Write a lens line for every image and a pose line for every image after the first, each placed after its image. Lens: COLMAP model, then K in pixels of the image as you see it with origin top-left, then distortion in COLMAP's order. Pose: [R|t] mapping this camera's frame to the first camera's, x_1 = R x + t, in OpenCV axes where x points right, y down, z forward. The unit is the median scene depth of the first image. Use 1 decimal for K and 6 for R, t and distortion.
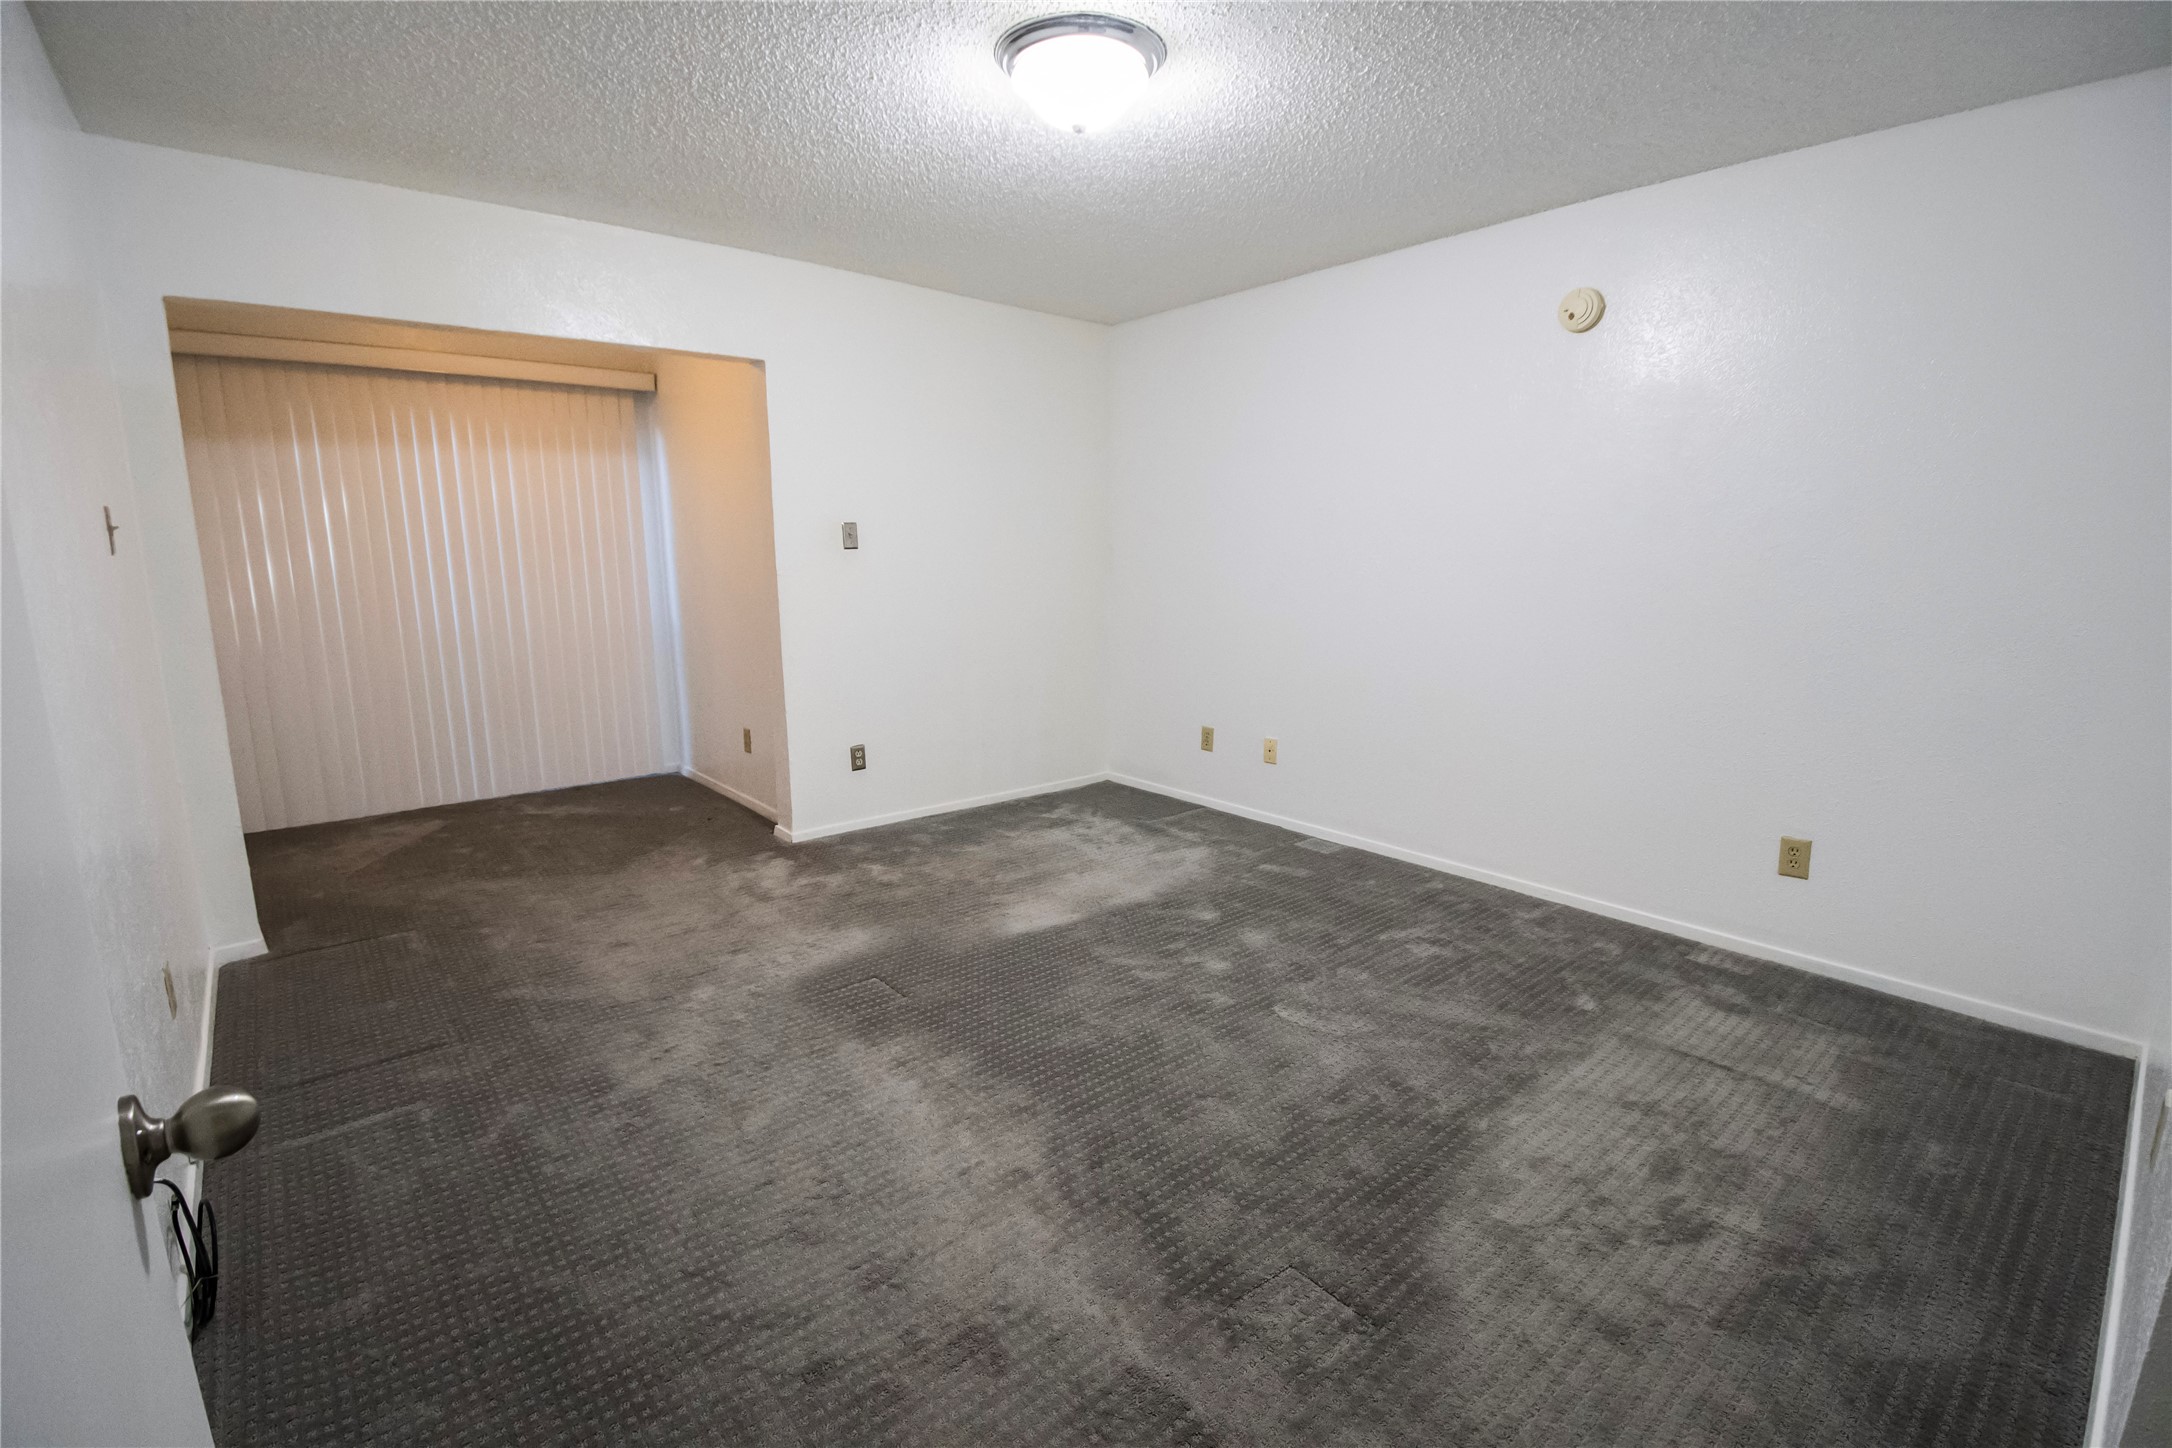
lens RADIAL K [[953.1, 0, 1086.0], [0, 953.1, 724.0], [0, 0, 1]] dist [0.000786, 0.000013]
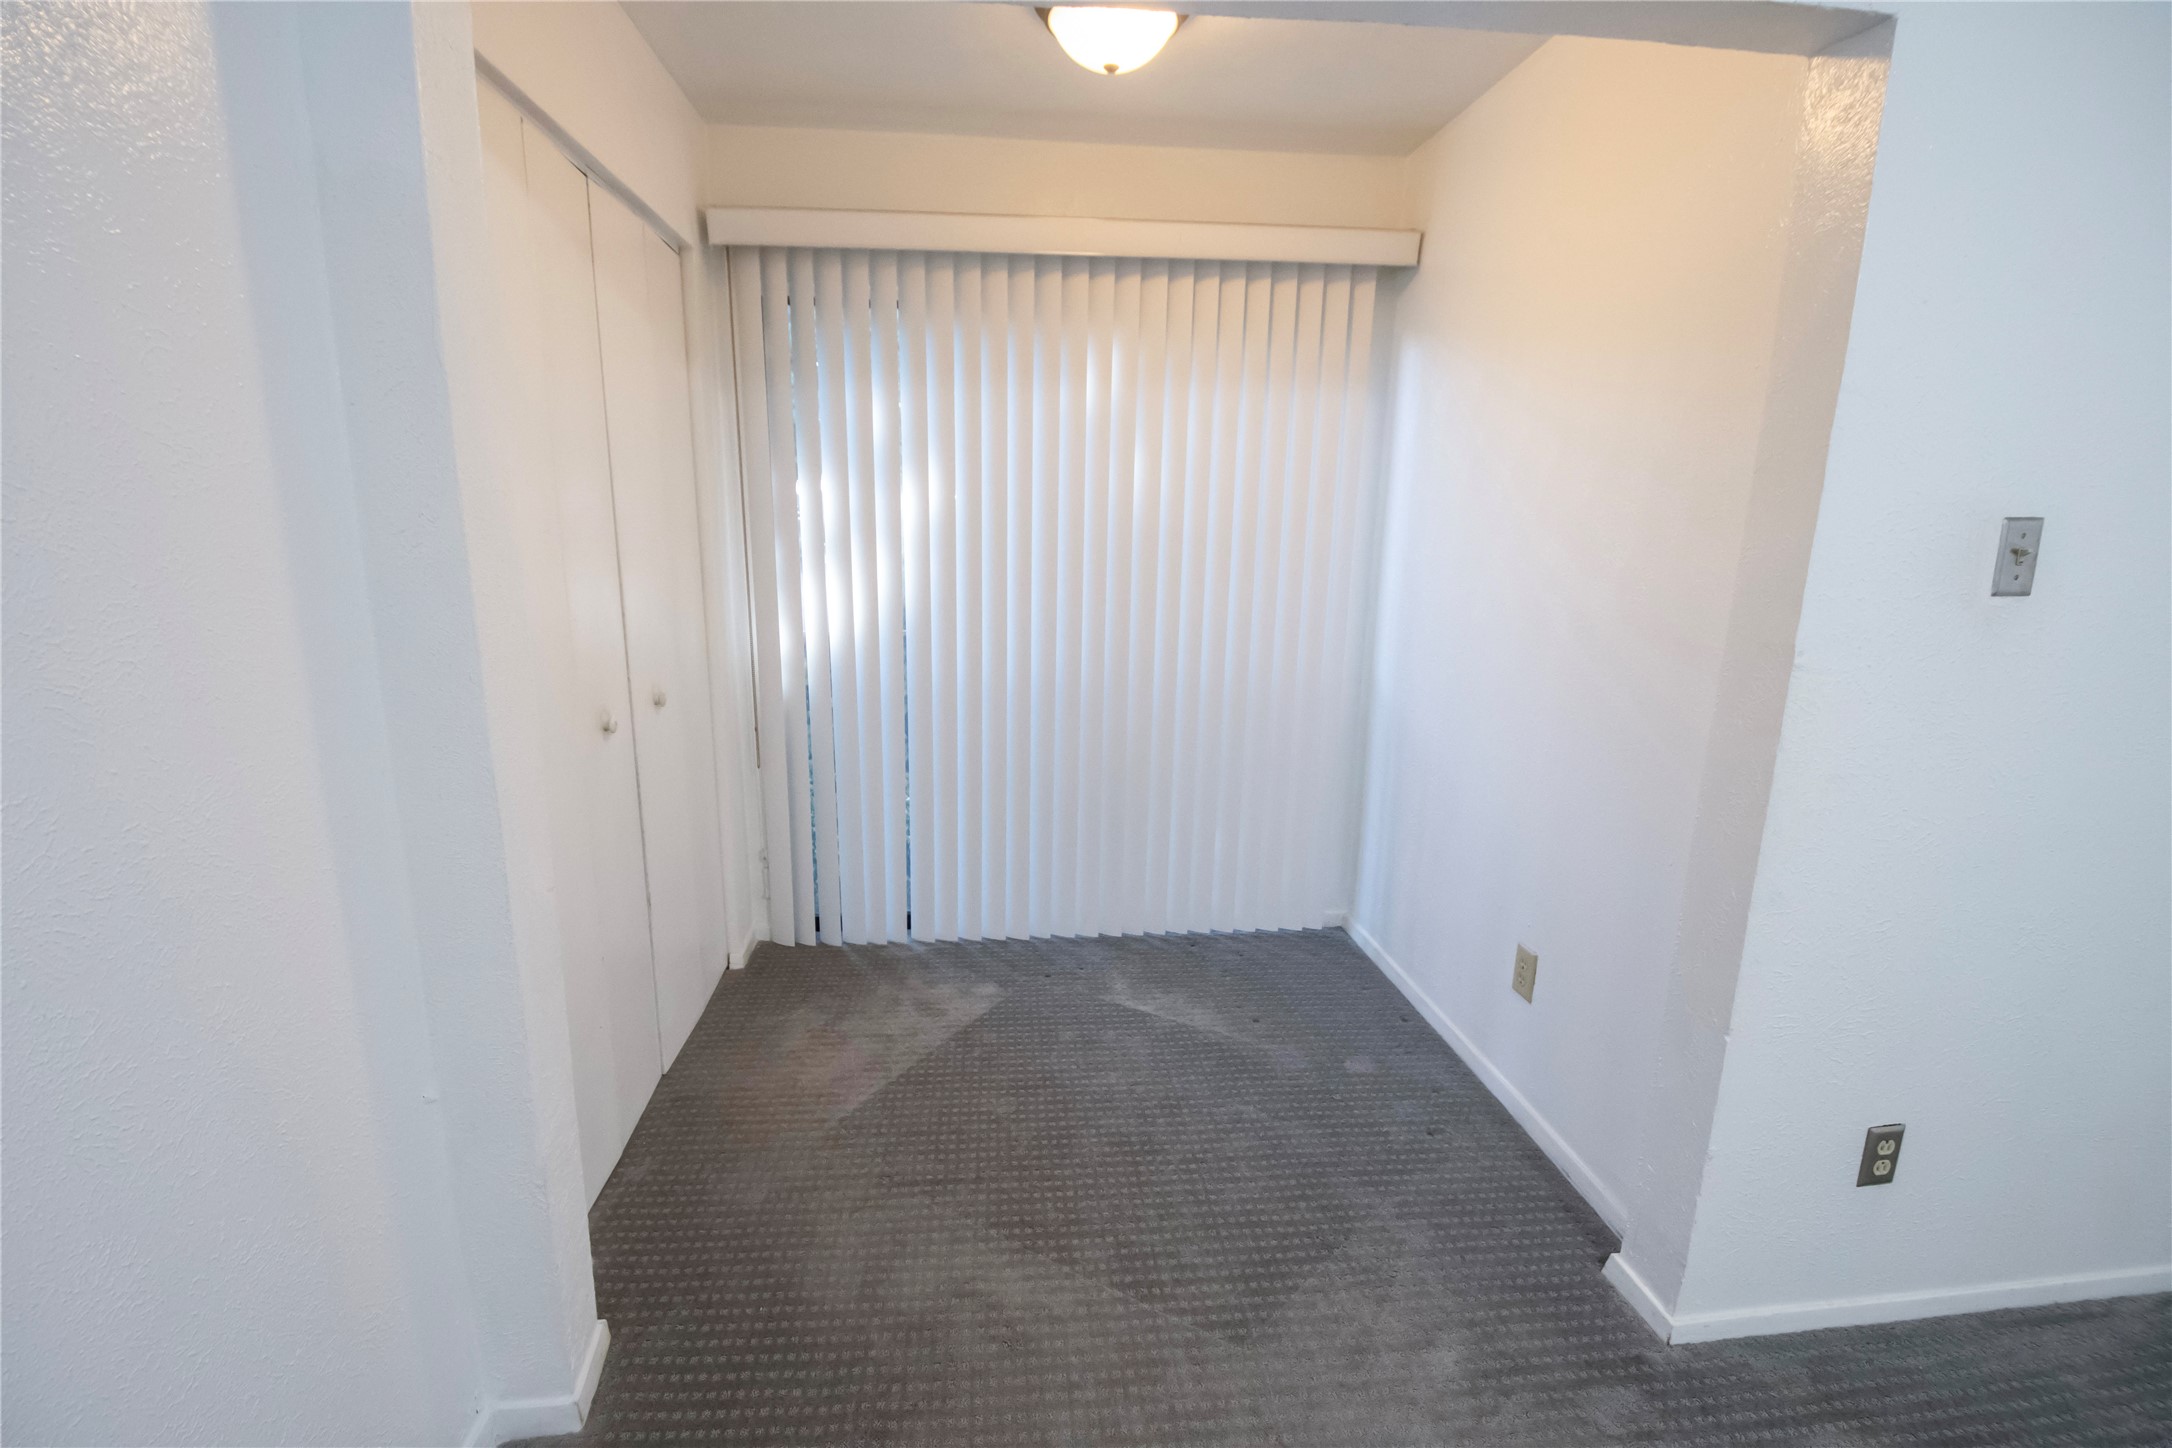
lens RADIAL K [[953.1, 0, 1086.0], [0, 953.1, 724.0], [0, 0, 1]] dist [0.000786, 0.000013]
pose [[0.819386, 0.134299, -0.557289, -0.310718], [-0.124849, 0.990641, 0.055165, -0.113186], [0.559482, 0.024376, 0.828484, 0.522354]]
